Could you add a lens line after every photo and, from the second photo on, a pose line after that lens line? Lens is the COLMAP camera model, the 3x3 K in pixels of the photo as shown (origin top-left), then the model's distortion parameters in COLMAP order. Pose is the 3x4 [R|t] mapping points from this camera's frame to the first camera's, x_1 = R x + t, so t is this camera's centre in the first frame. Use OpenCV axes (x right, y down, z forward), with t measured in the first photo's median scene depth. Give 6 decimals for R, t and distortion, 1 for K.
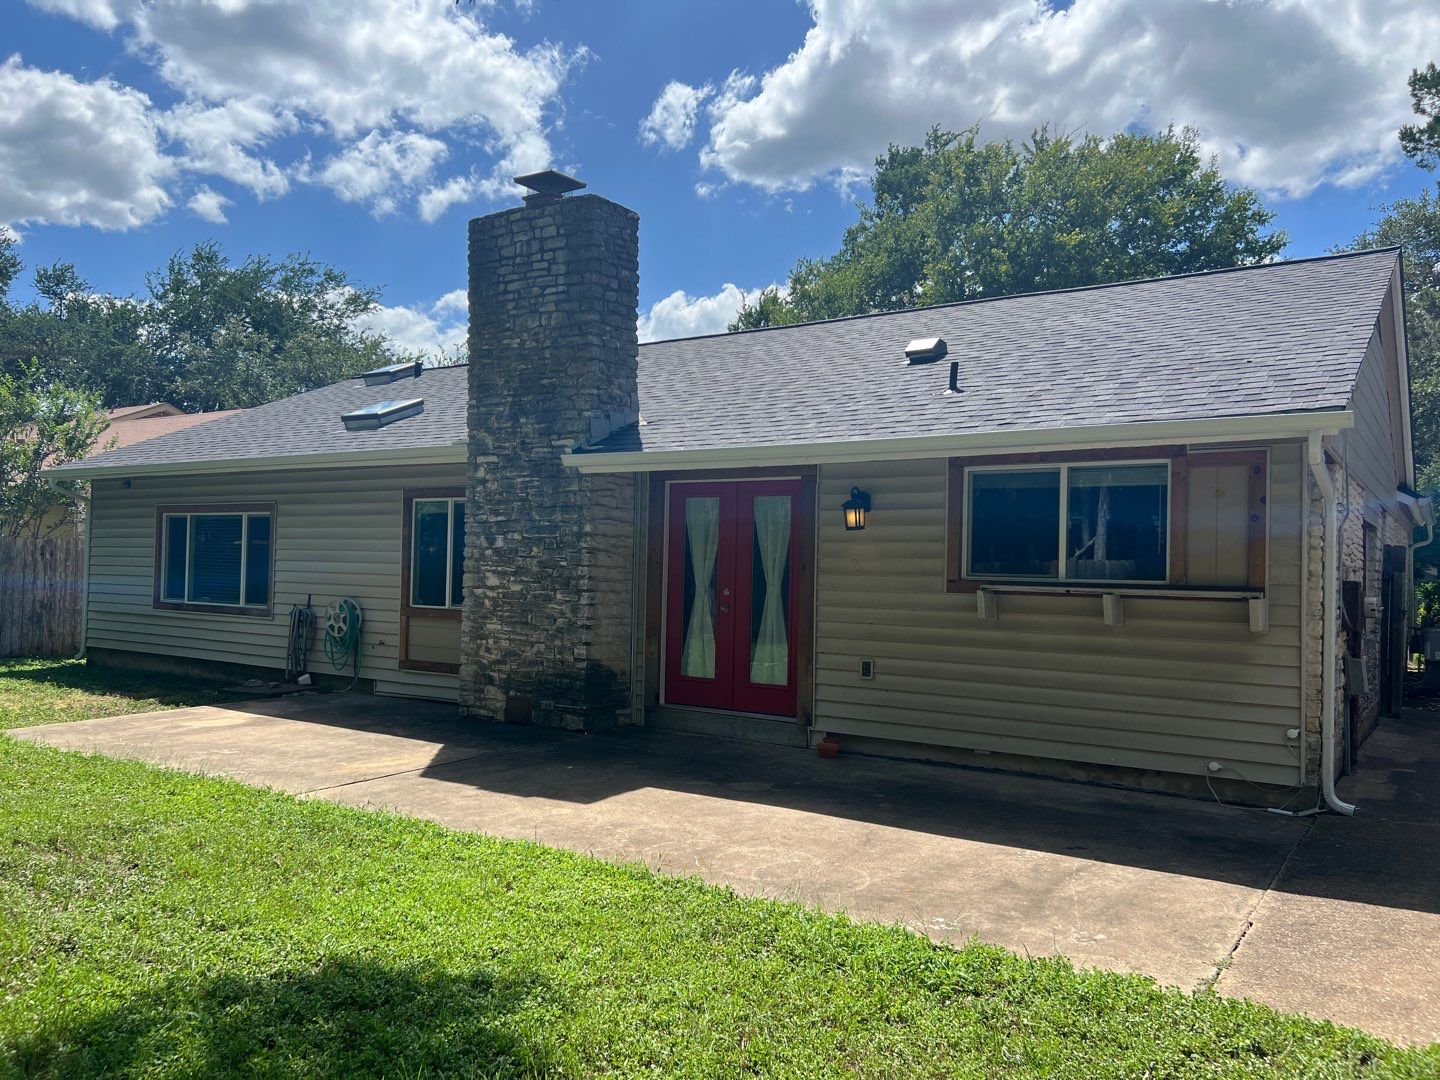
lens RADIAL K [[1088.0, 0, 720.1], [0, 1088.0, 545.1], [0, 0, 1]] dist [0.000110, -0.005688]
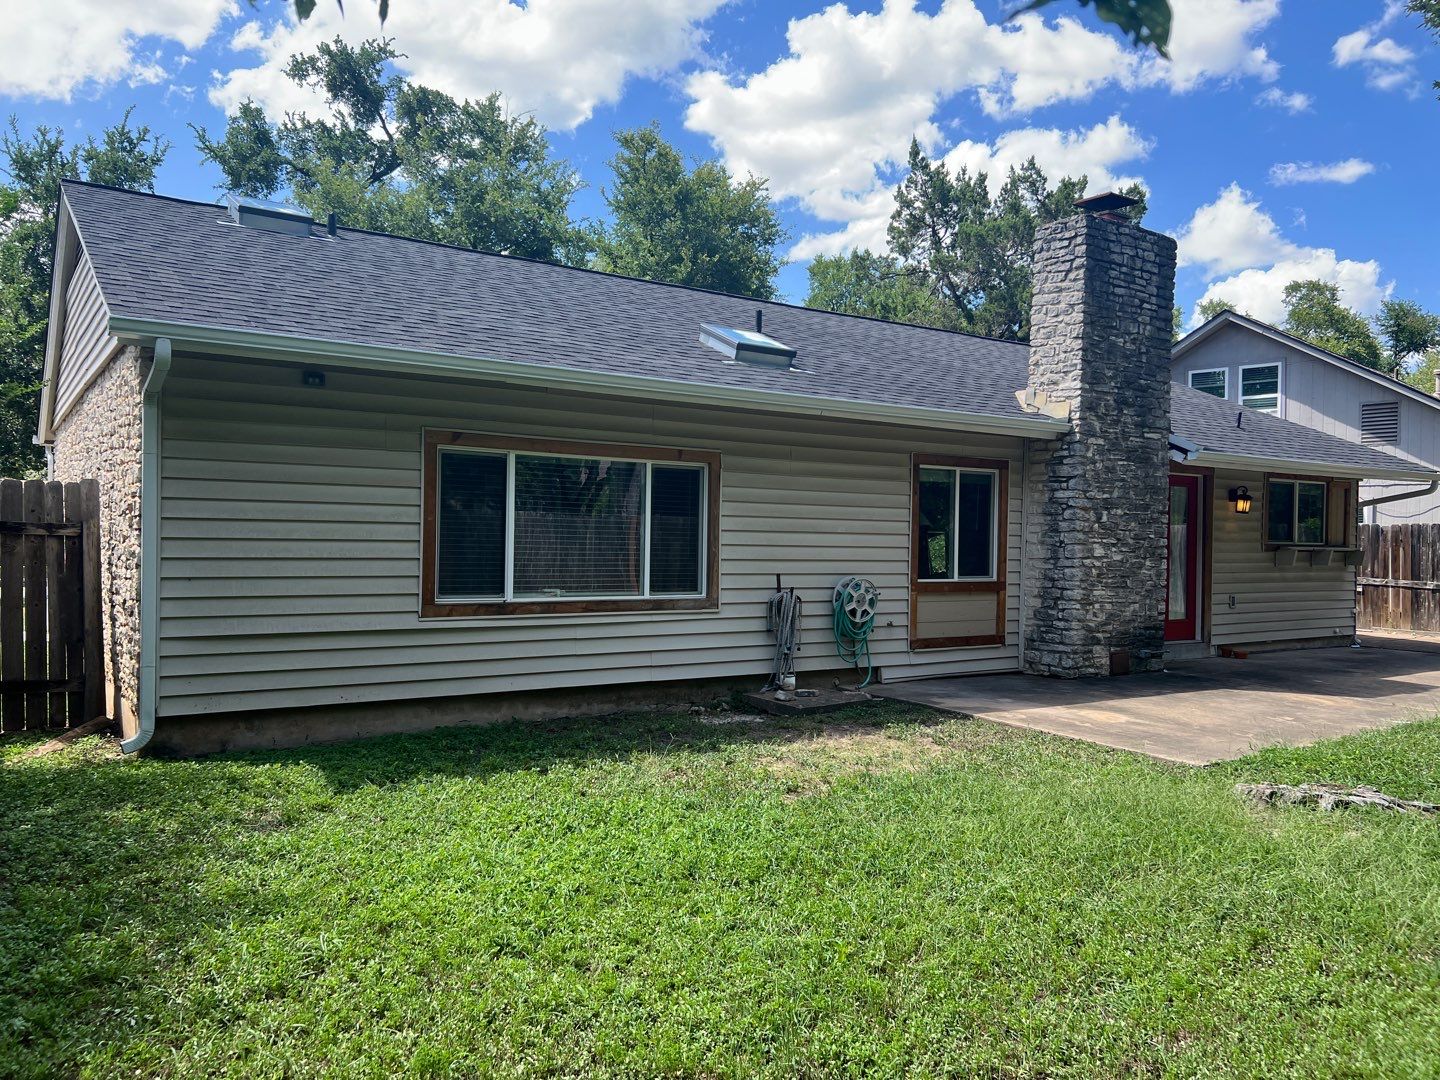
lens RADIAL K [[1088.0, 0, 719.6], [0, 1088.0, 540.5], [0, 0, 1]] dist [0.000110, -0.005688]
pose [[0.395454, -0.018167, 0.918306, -1.377303], [-0.029331, 0.999045, 0.032395, -0.003326], [-0.918017, -0.039746, 0.394544, 0.913646]]
